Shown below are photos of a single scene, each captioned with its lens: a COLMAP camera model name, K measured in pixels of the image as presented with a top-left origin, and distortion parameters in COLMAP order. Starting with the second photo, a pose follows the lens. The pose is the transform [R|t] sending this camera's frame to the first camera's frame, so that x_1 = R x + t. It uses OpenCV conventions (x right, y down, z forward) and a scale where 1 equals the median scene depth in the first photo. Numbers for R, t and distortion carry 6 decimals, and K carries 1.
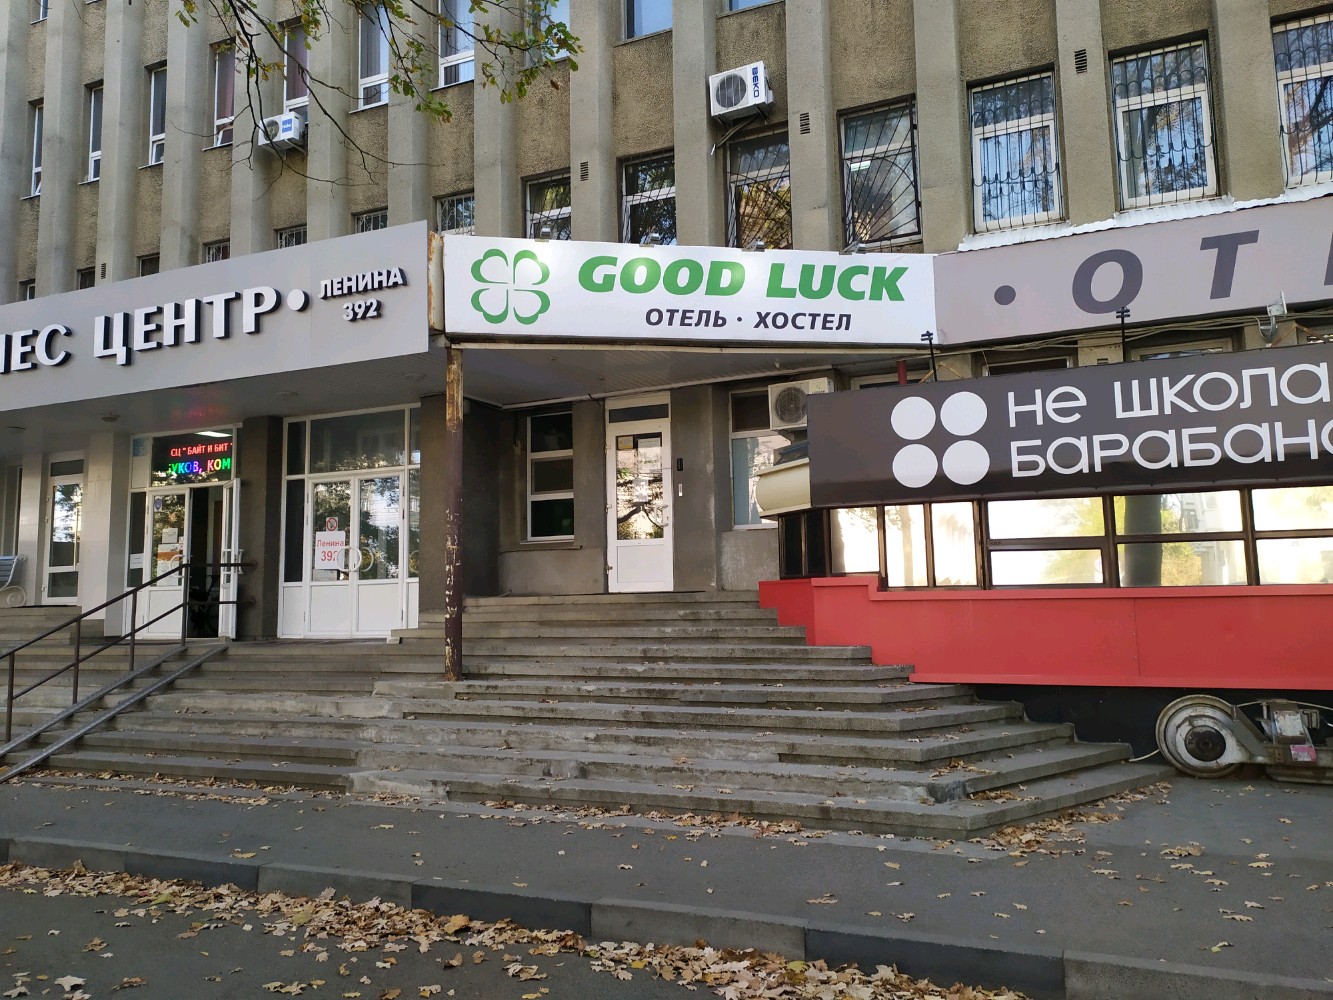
lens RADIAL K [[1016.6, 0, 669.9], [0, 1016.6, 505.6], [0, 0, 1]] dist [0.101460, -0.078841]
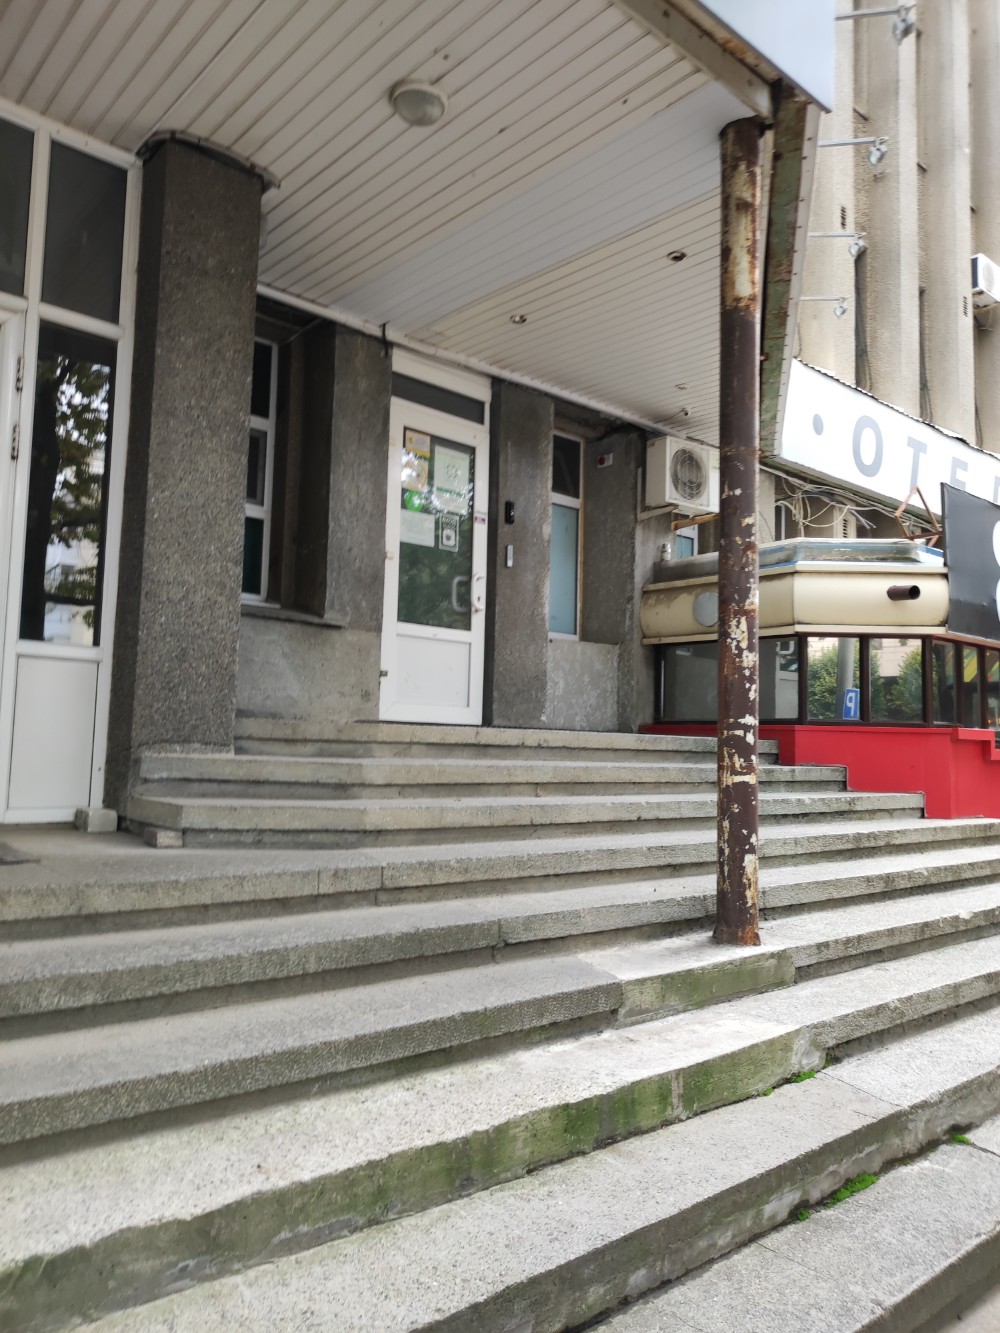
lens RADIAL K [[982.0, 0, 498.9], [0, 982.0, 664.3], [0, 0, 1]] dist [0.006733, 0.001509]
pose [[0.418401, 0.098367, 0.902920, -0.583820], [-0.125726, 0.990820, -0.049683, 0.089835], [-0.899518, -0.092733, 0.426928, 0.881951]]
